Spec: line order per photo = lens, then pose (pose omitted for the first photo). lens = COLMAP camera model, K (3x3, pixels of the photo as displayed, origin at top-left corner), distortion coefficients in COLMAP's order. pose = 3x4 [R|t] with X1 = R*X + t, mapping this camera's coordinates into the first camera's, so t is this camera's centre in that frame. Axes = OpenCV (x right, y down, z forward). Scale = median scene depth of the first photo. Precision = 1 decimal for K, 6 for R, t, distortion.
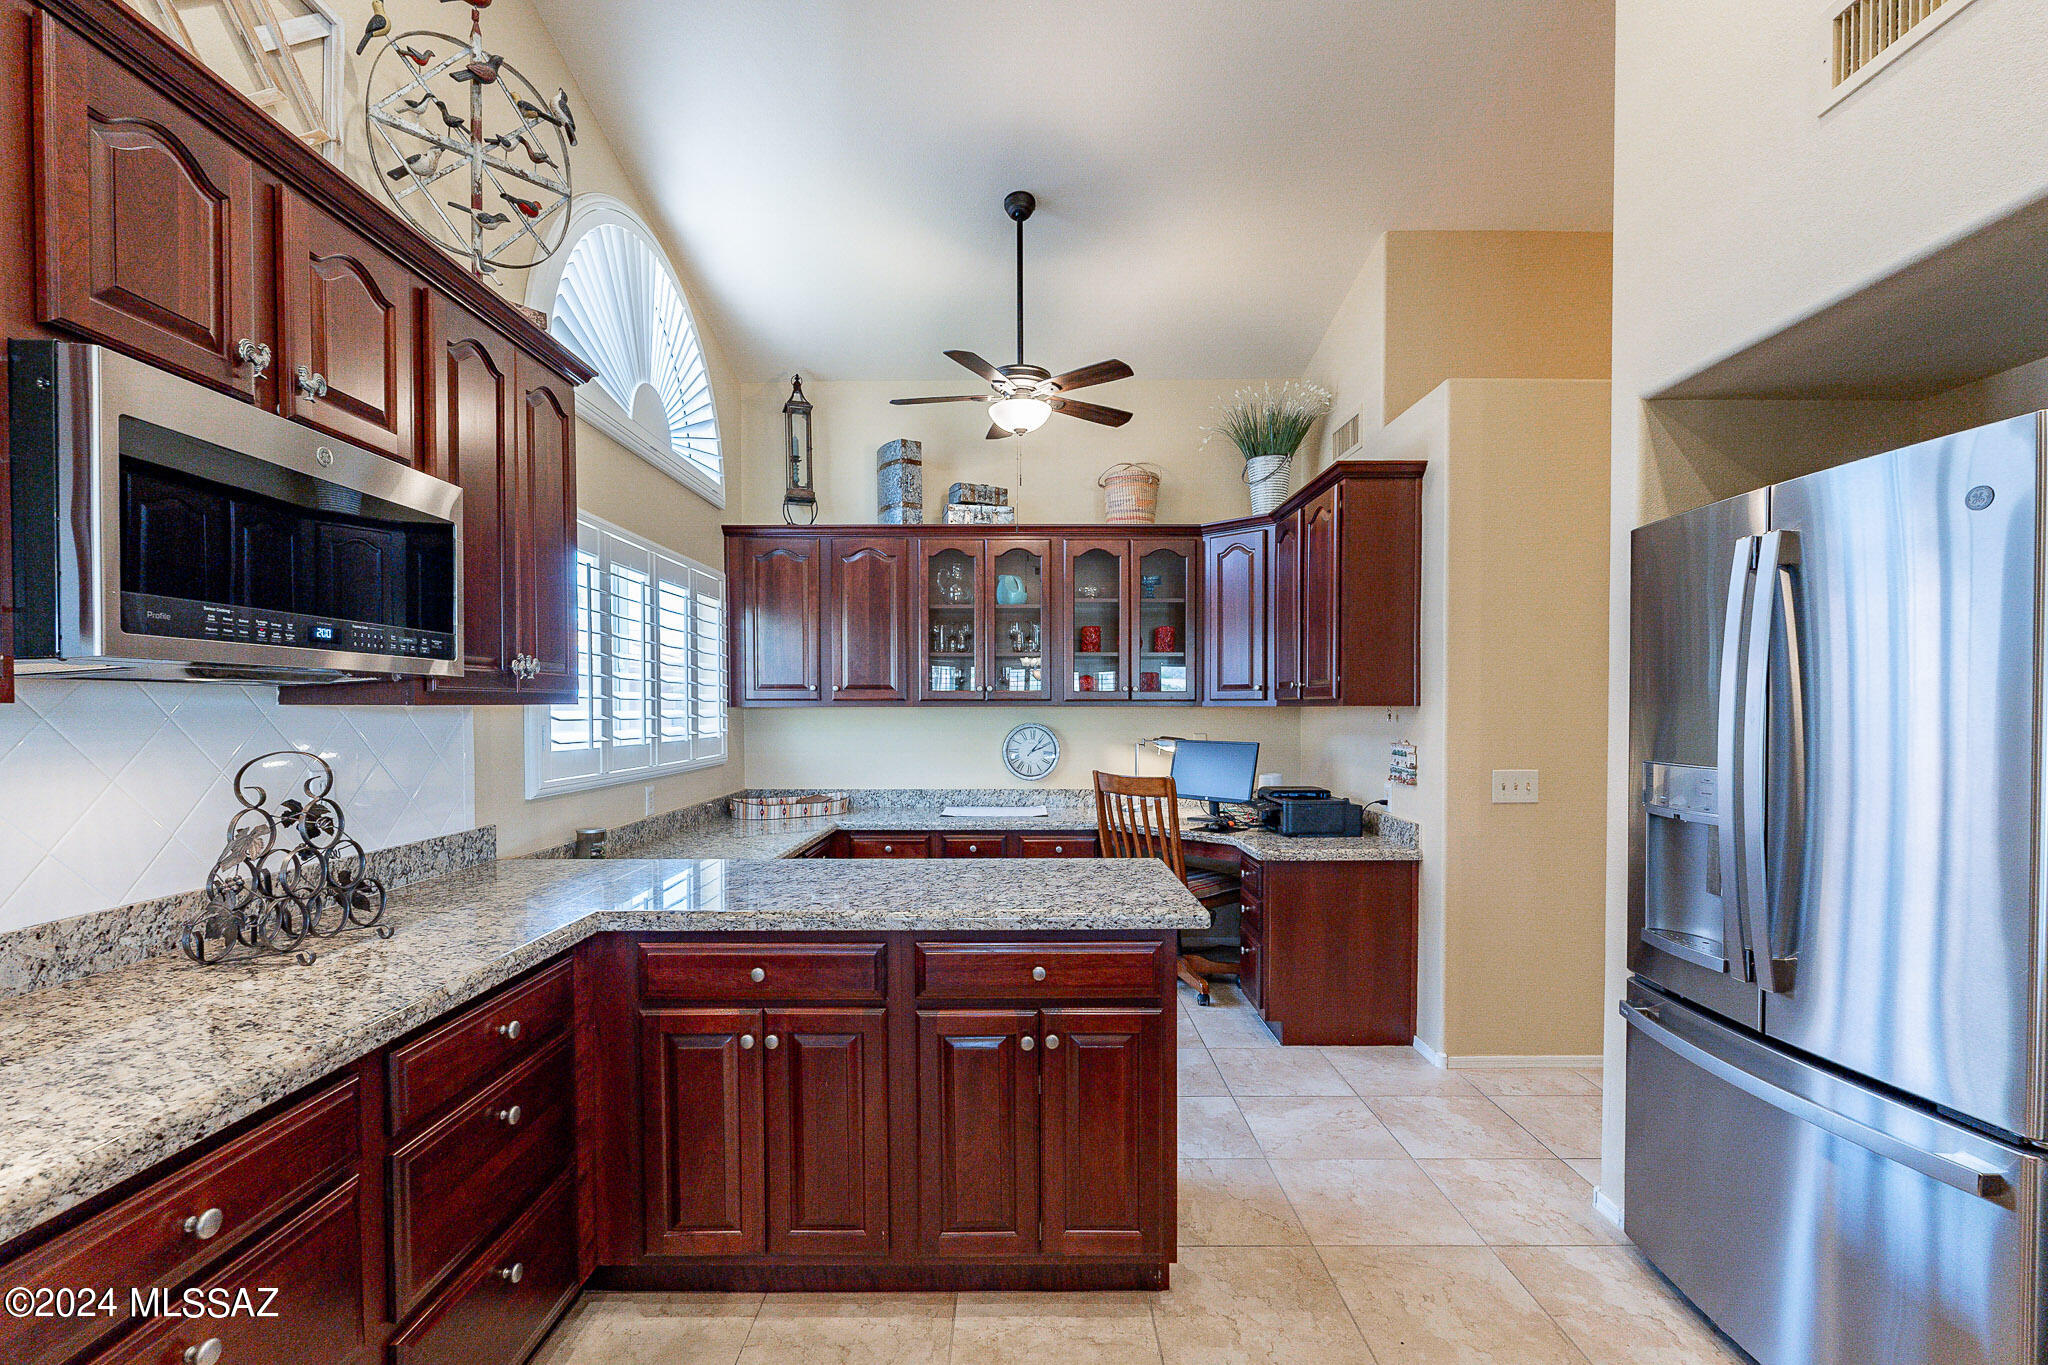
lens RADIAL K [[909.9, 0, 1016.3], [0, 909.9, 725.6], [0, 0, 1]] dist [-0.002759, 0.000026]
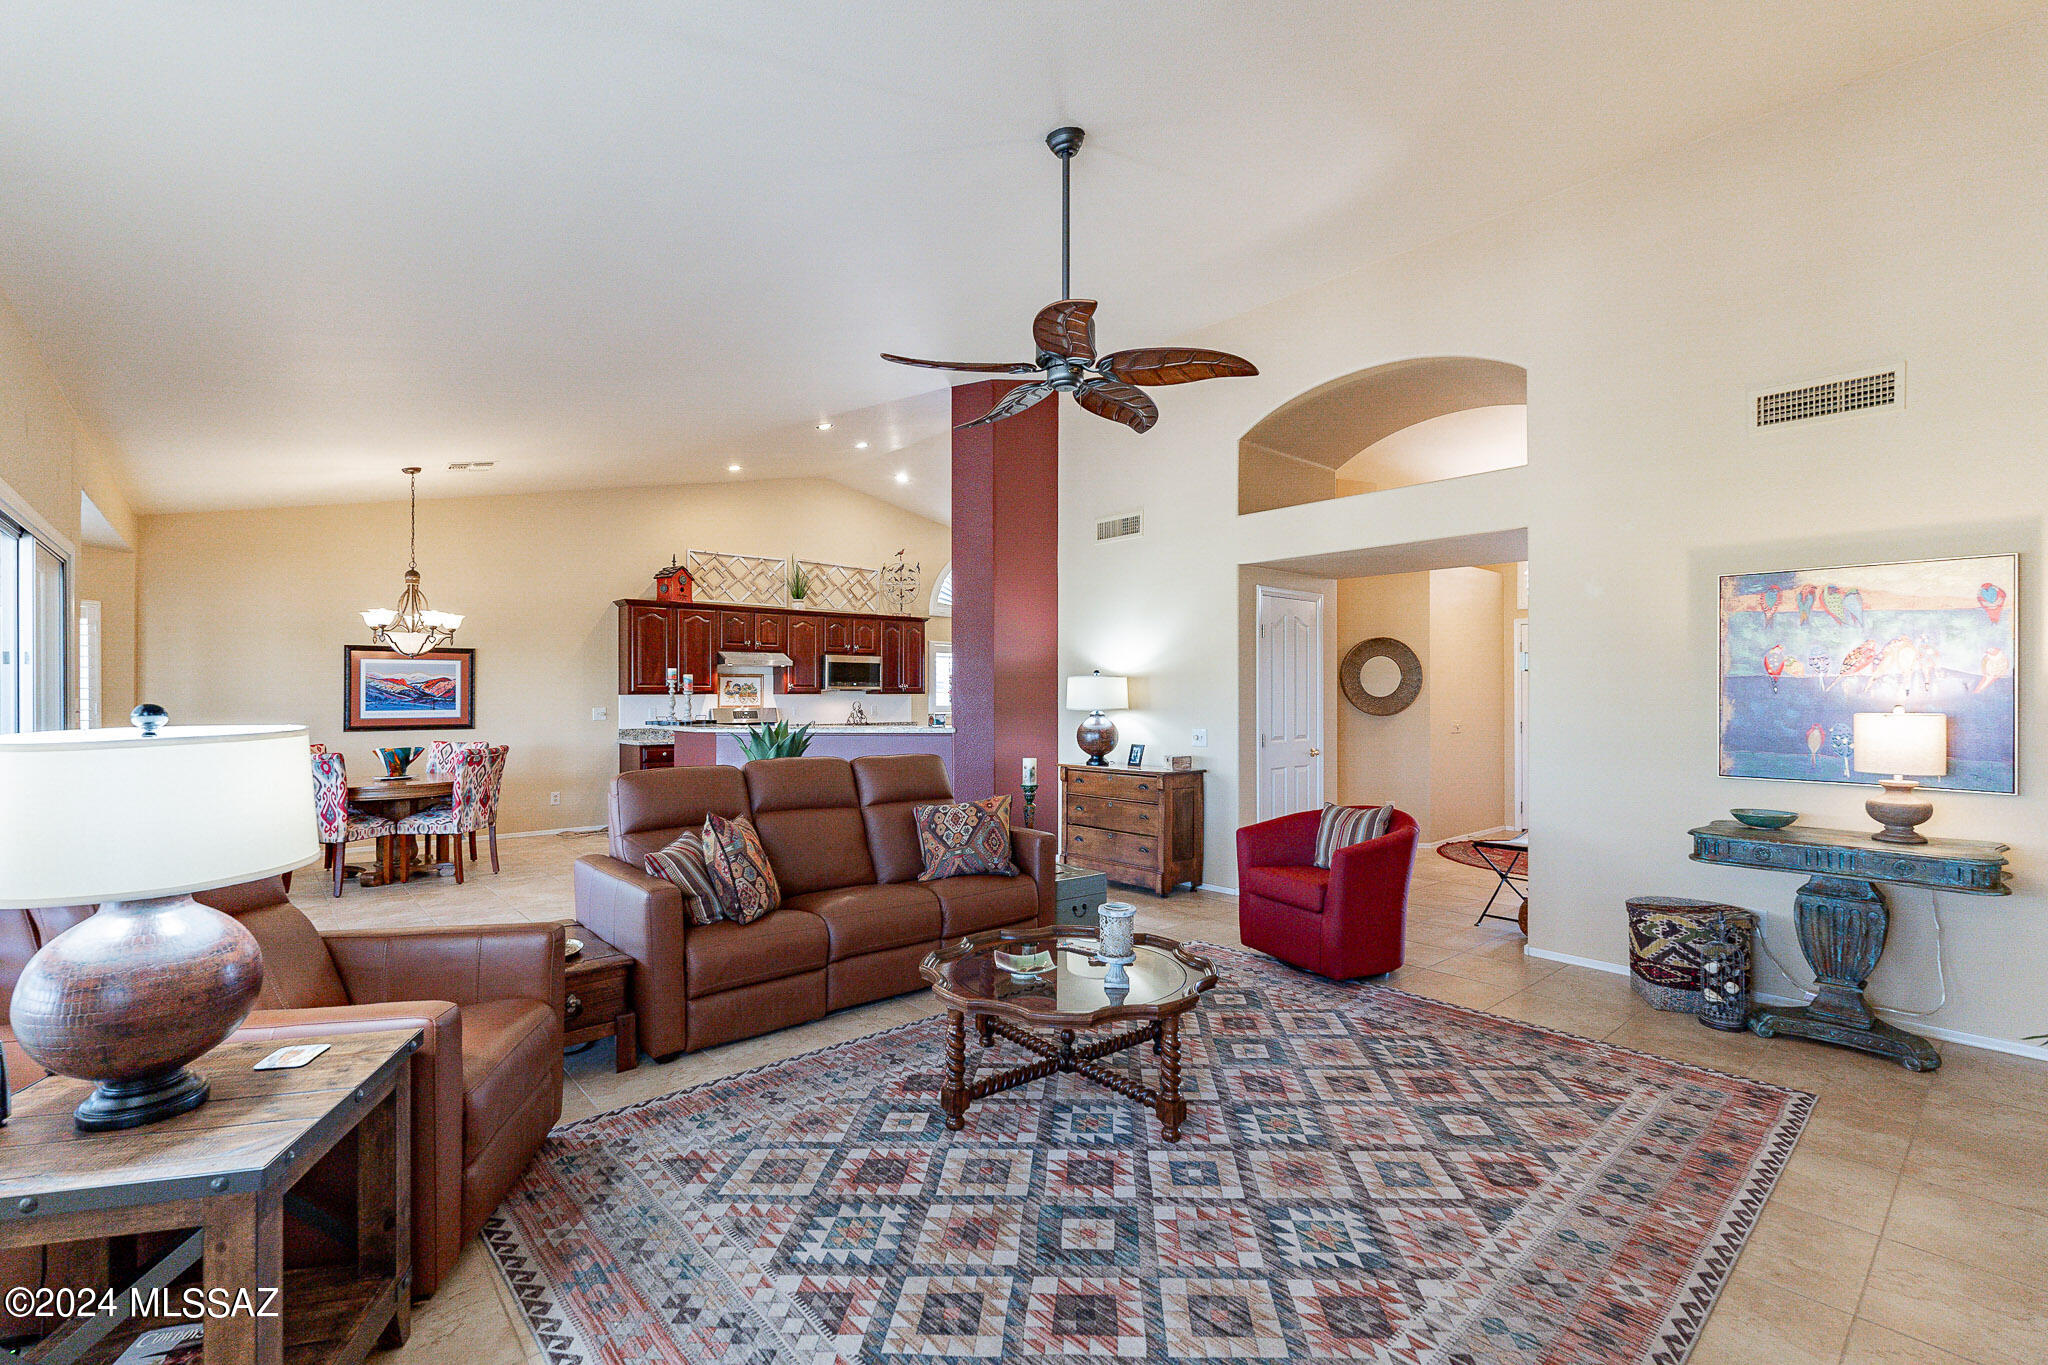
lens RADIAL K [[901.0, 0, 1020.9], [0, 901.0, 685.0], [0, 0, 1]] dist [-0.001300, -0.000165]
pose [[0.661483, -0.009227, -0.749903, 1.855933], [-0.014060, 0.999596, -0.024701, 0.020352], [0.749828, 0.026883, 0.661086, -0.923255]]
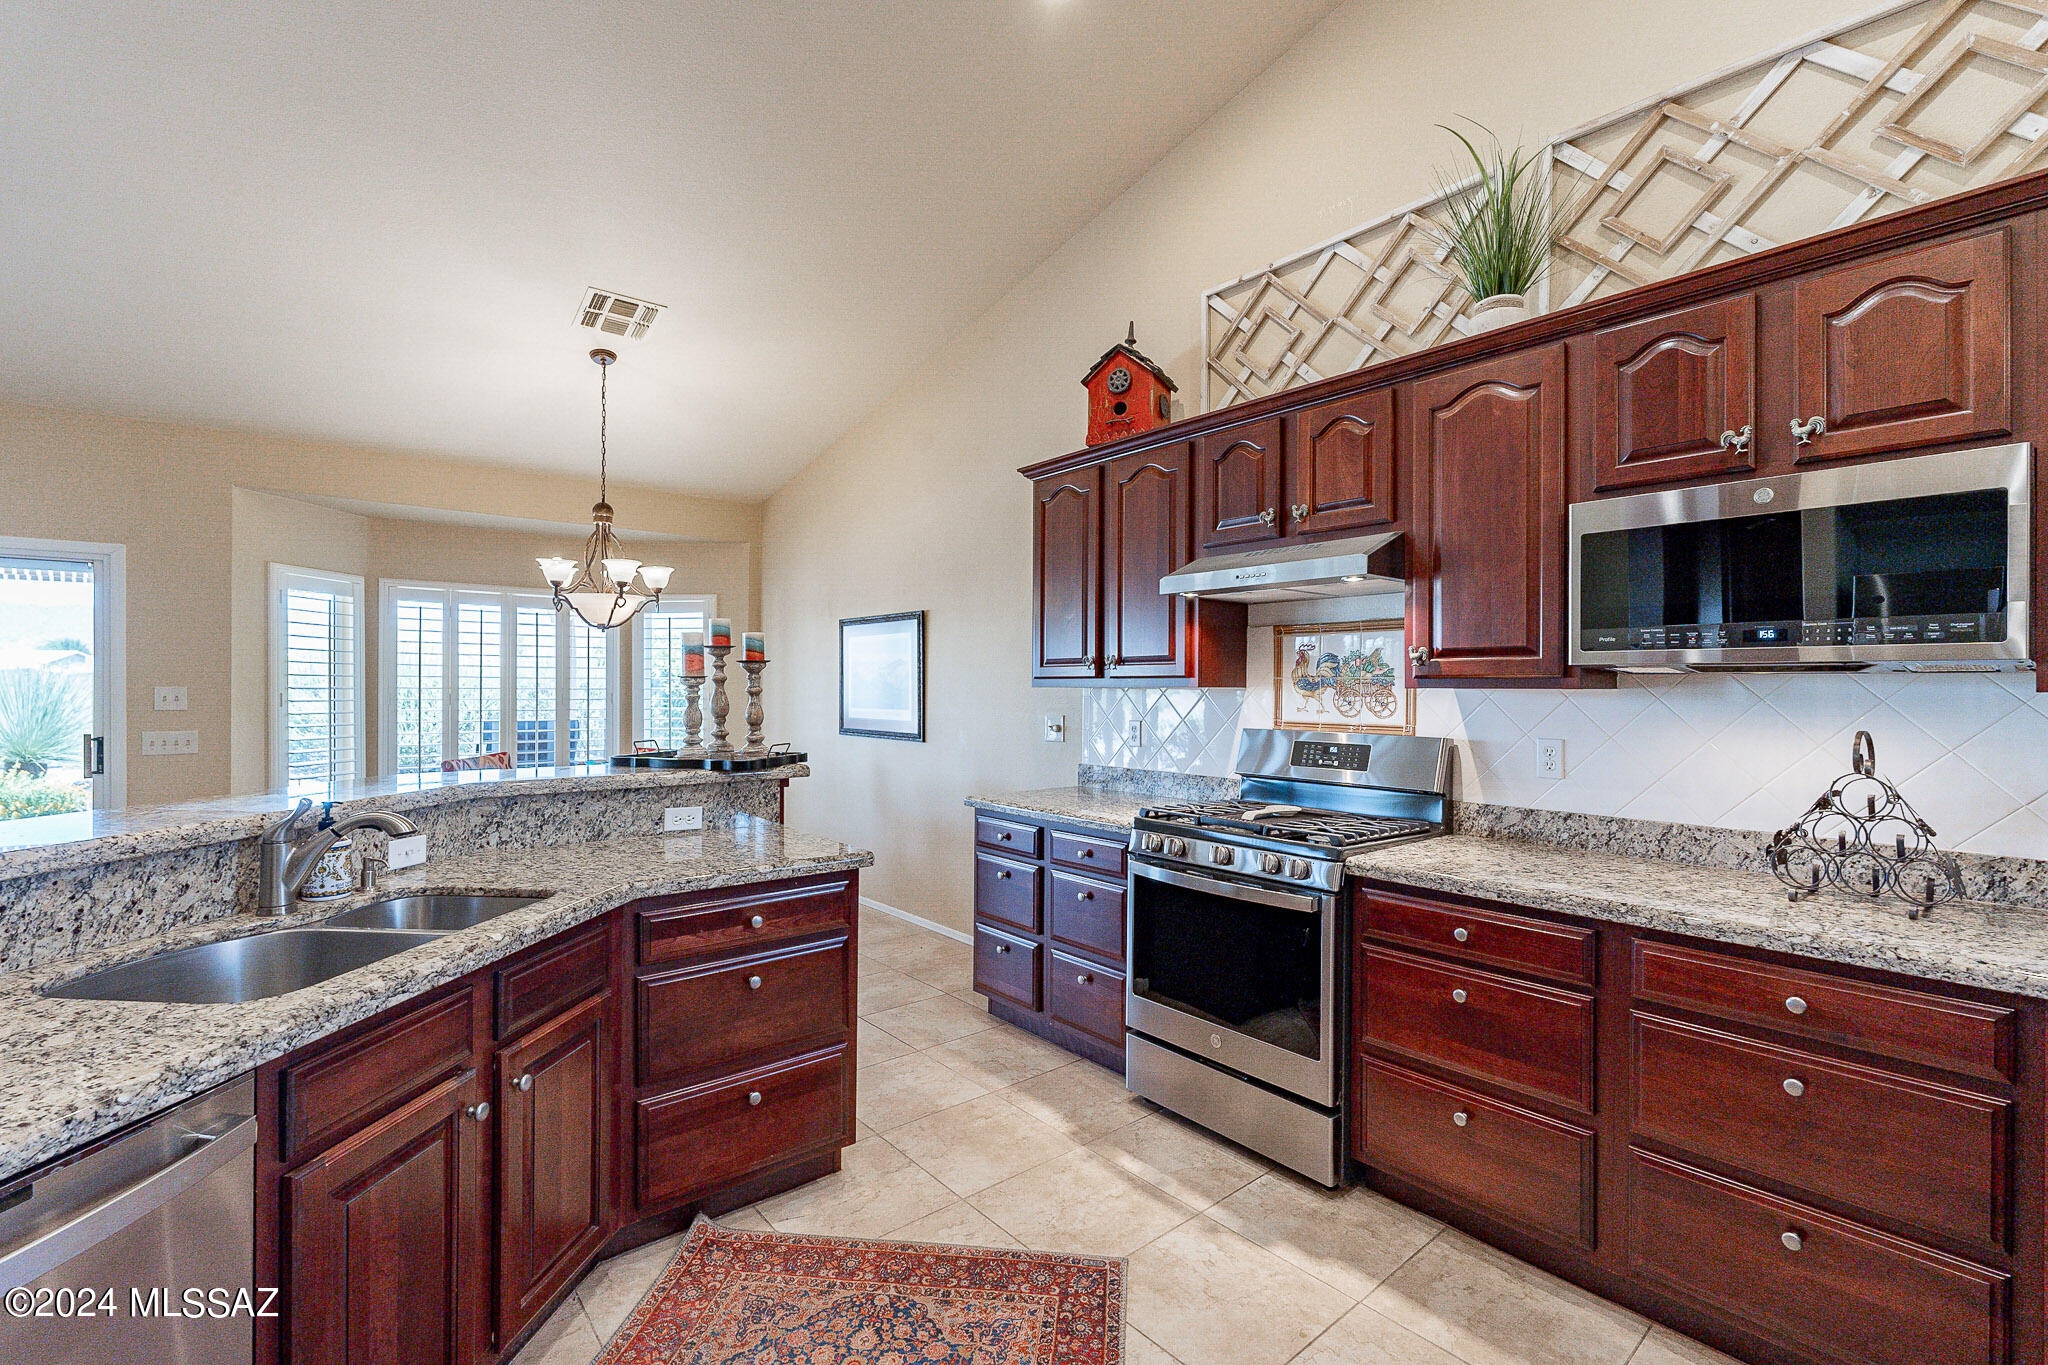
lens RADIAL K [[892.2, 0, 1024.0], [0, 892.2, 682.5], [0, 0, 1]] dist [-0.002945, 0.000143]
pose [[-0.761573, -0.004529, -0.648063, 0.290471], [-0.016987, 0.999772, 0.012976, -0.011600], [0.647856, 0.020890, -0.761476, 0.448193]]
